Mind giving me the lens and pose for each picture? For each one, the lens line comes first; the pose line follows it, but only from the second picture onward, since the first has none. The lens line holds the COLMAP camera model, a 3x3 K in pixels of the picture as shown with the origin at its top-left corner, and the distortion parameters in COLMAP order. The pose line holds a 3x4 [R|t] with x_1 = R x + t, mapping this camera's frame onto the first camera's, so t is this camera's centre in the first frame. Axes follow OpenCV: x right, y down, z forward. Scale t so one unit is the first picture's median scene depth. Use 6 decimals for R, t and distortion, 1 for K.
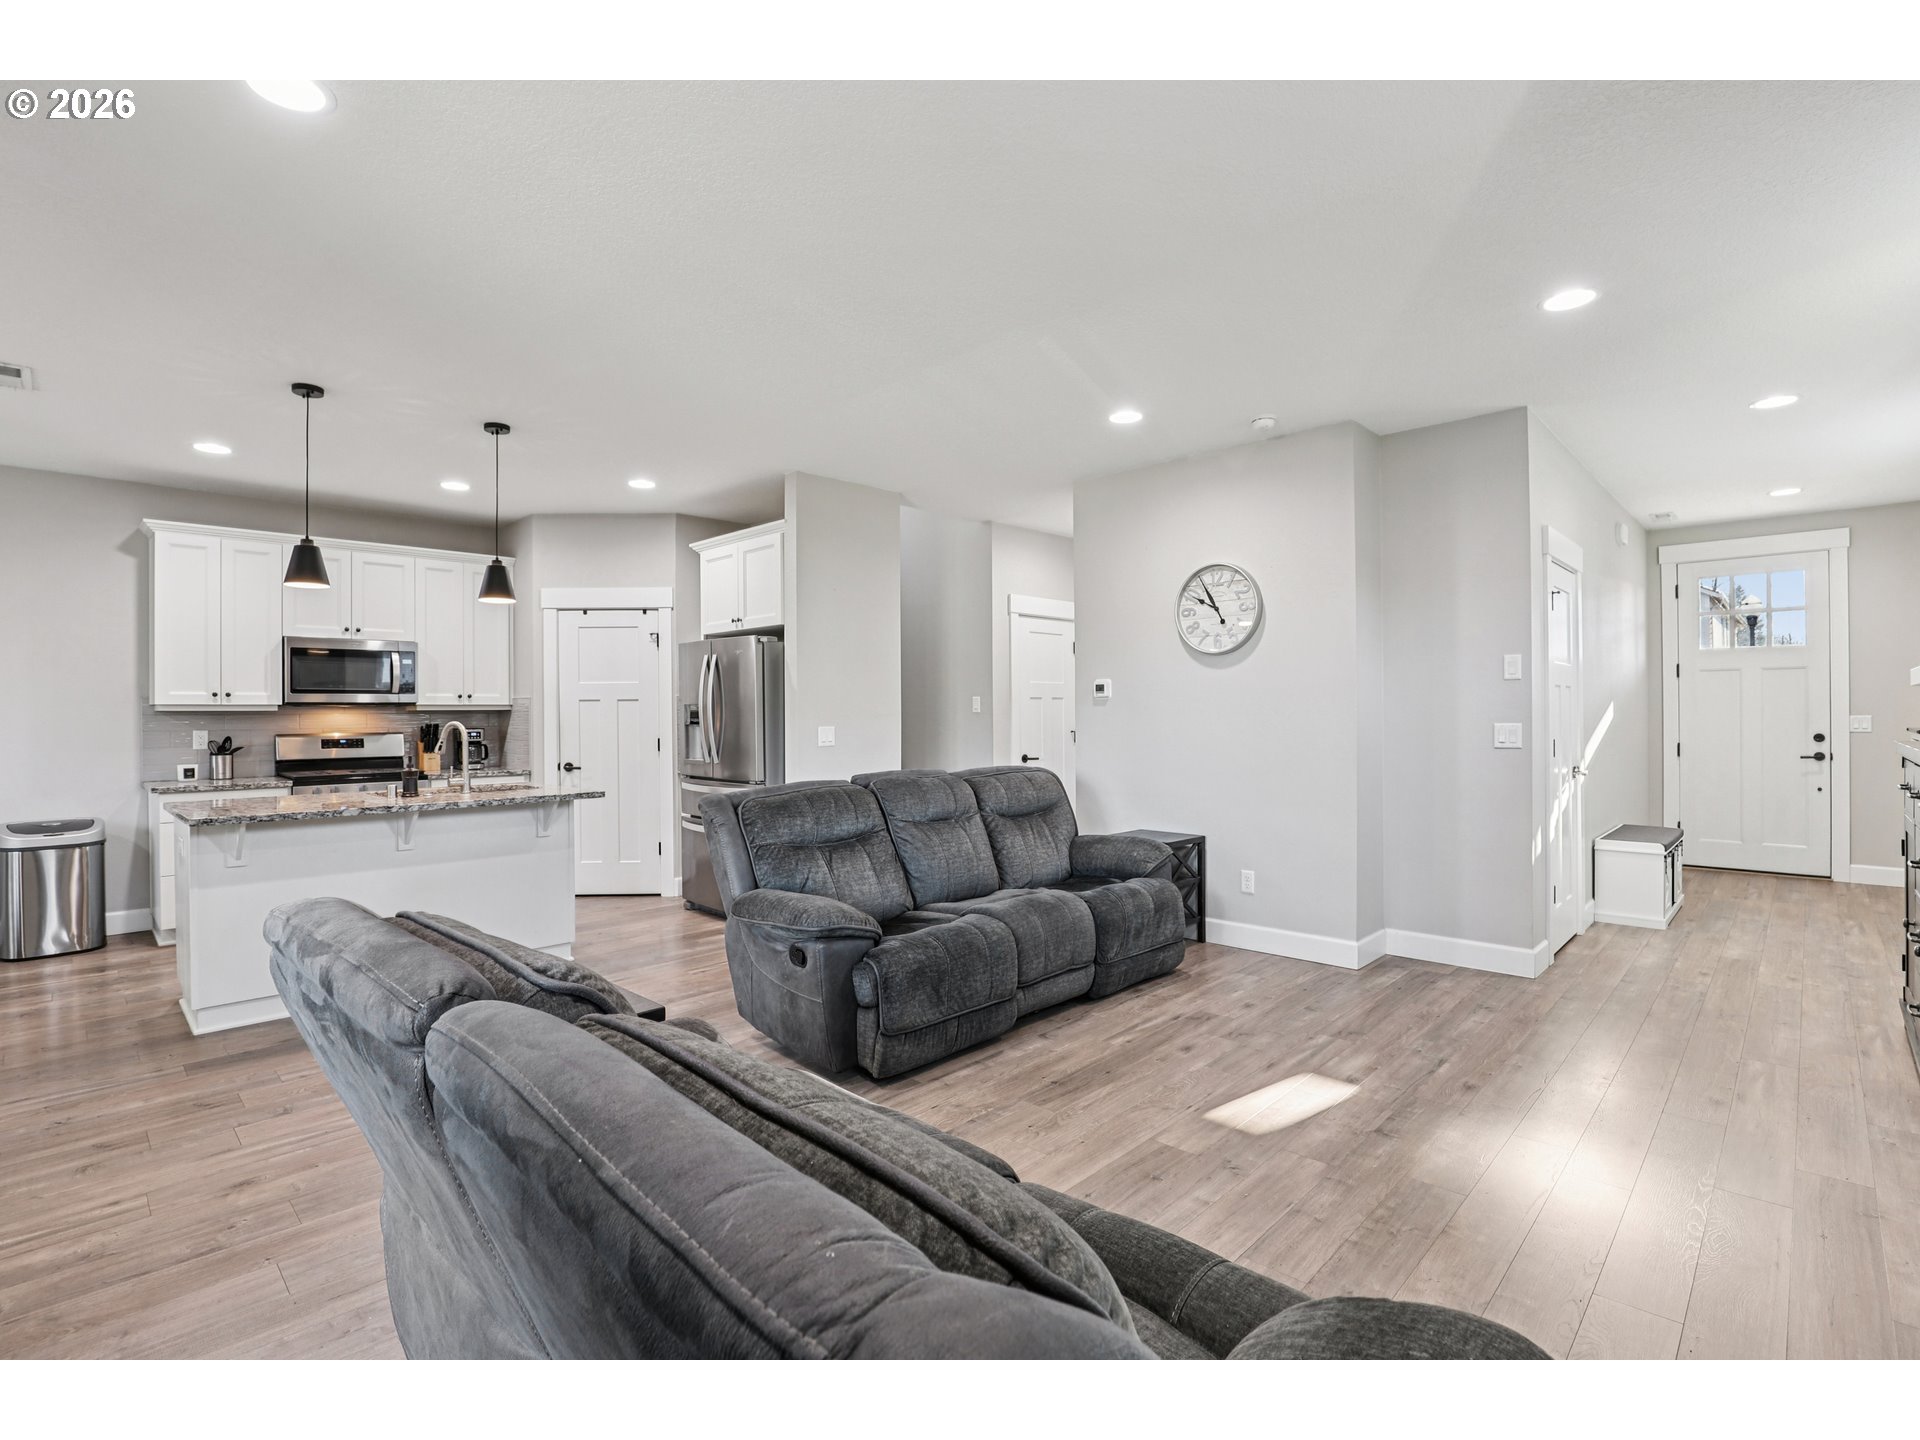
lens RADIAL K [[901.6, 0, 951.1], [0, 901.6, 705.9], [0, 0, 1]] dist [-0.029948, 0.011007]
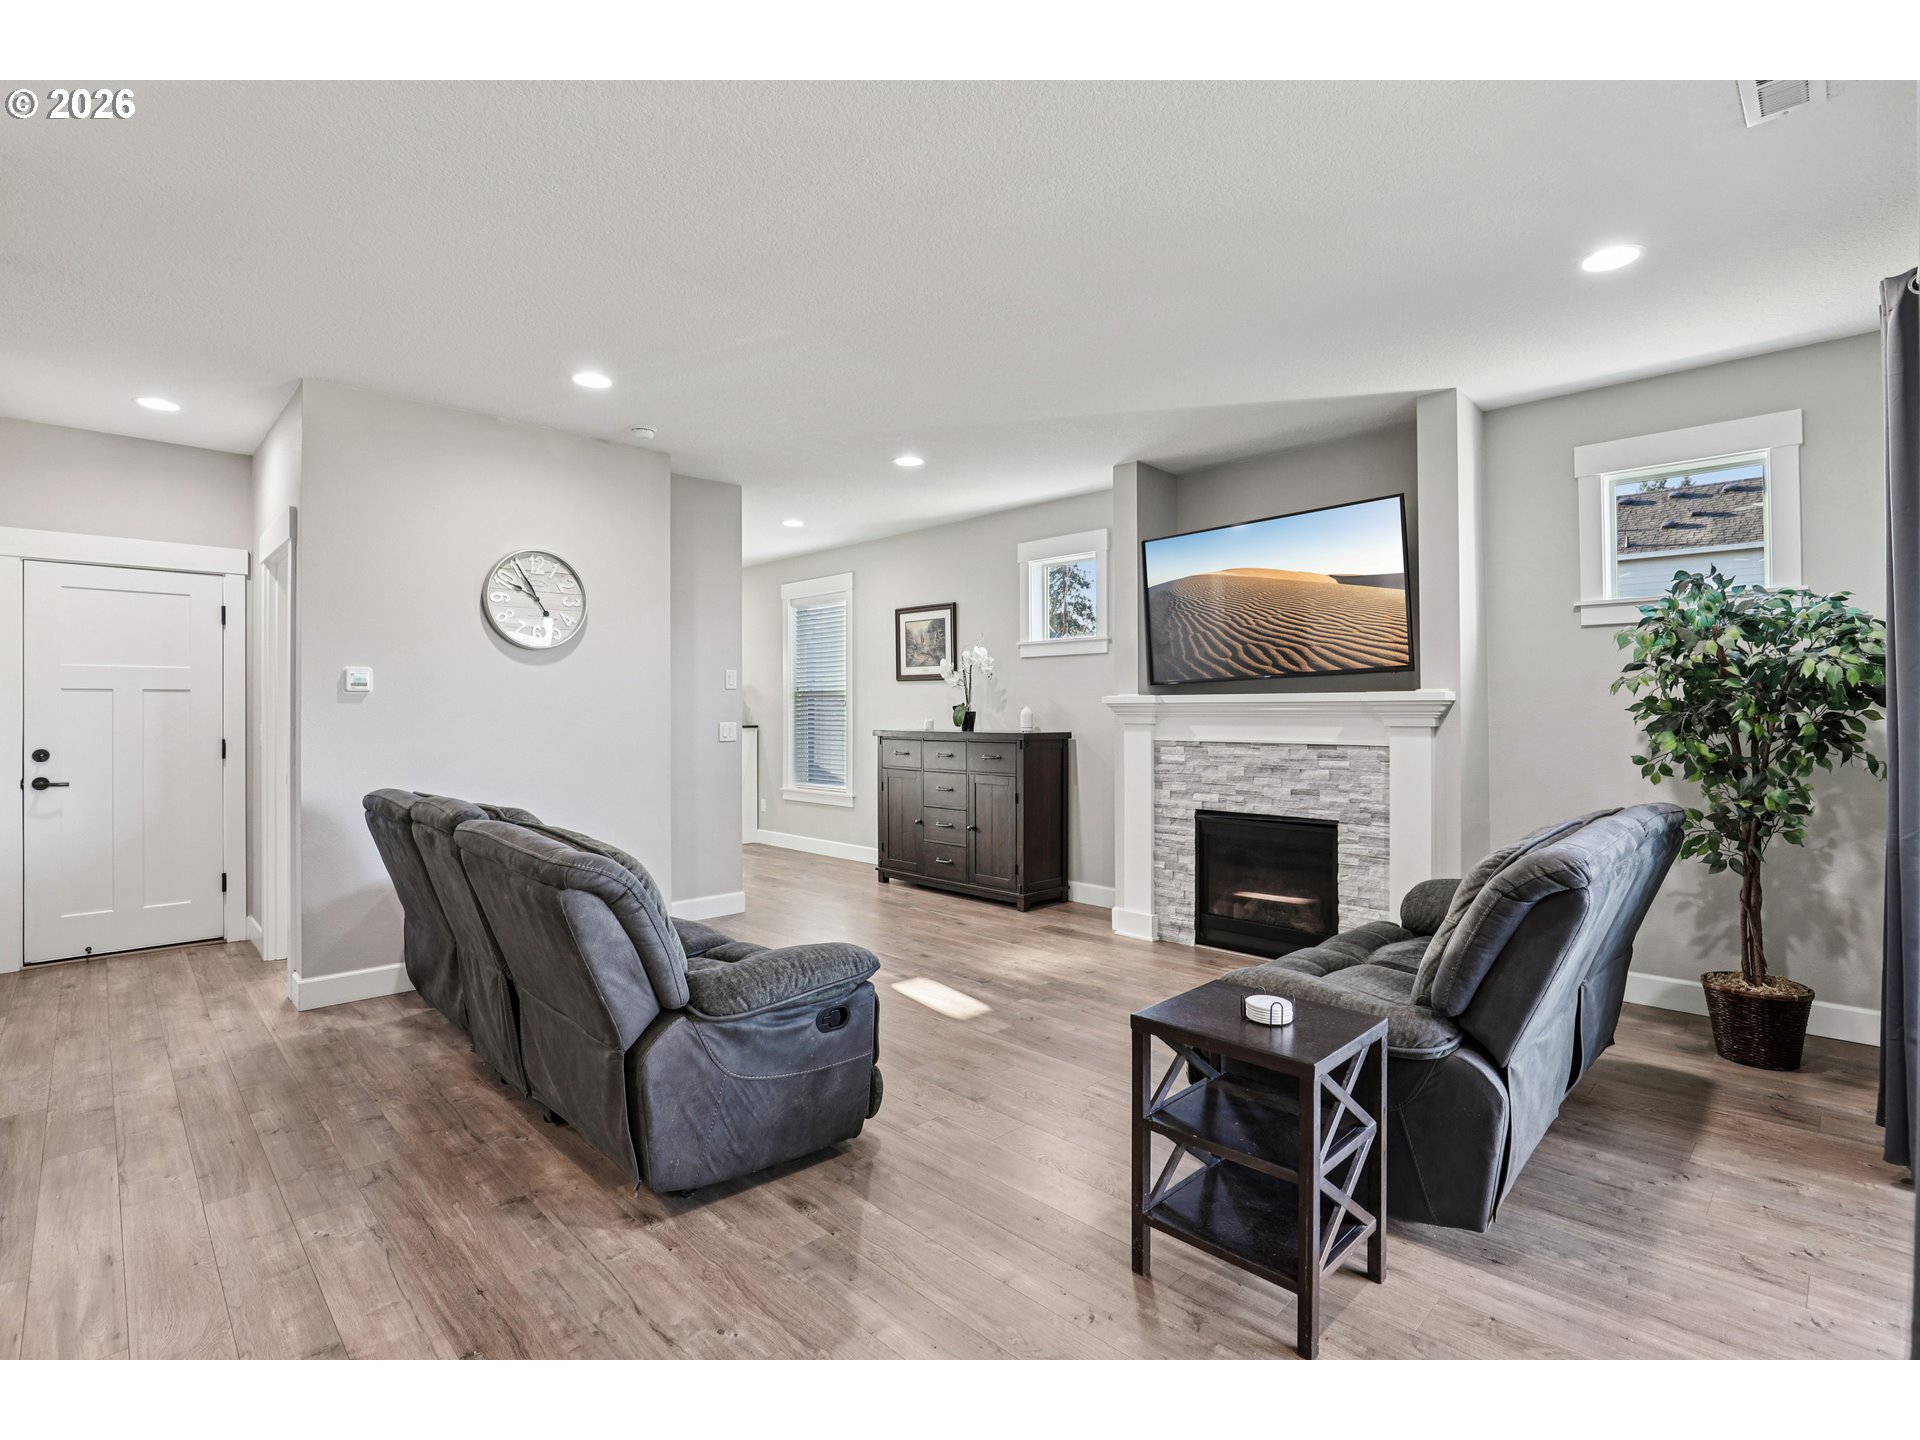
lens RADIAL K [[901.6, 0, 930.9], [0, 901.6, 692.8], [0, 0, 1]] dist [-0.029948, 0.011007]
pose [[0.048973, 0.026427, 0.998450, -0.526273], [-0.008908, 0.999622, -0.026021, 0.007669], [-0.998760, -0.007620, 0.049190, 0.483589]]
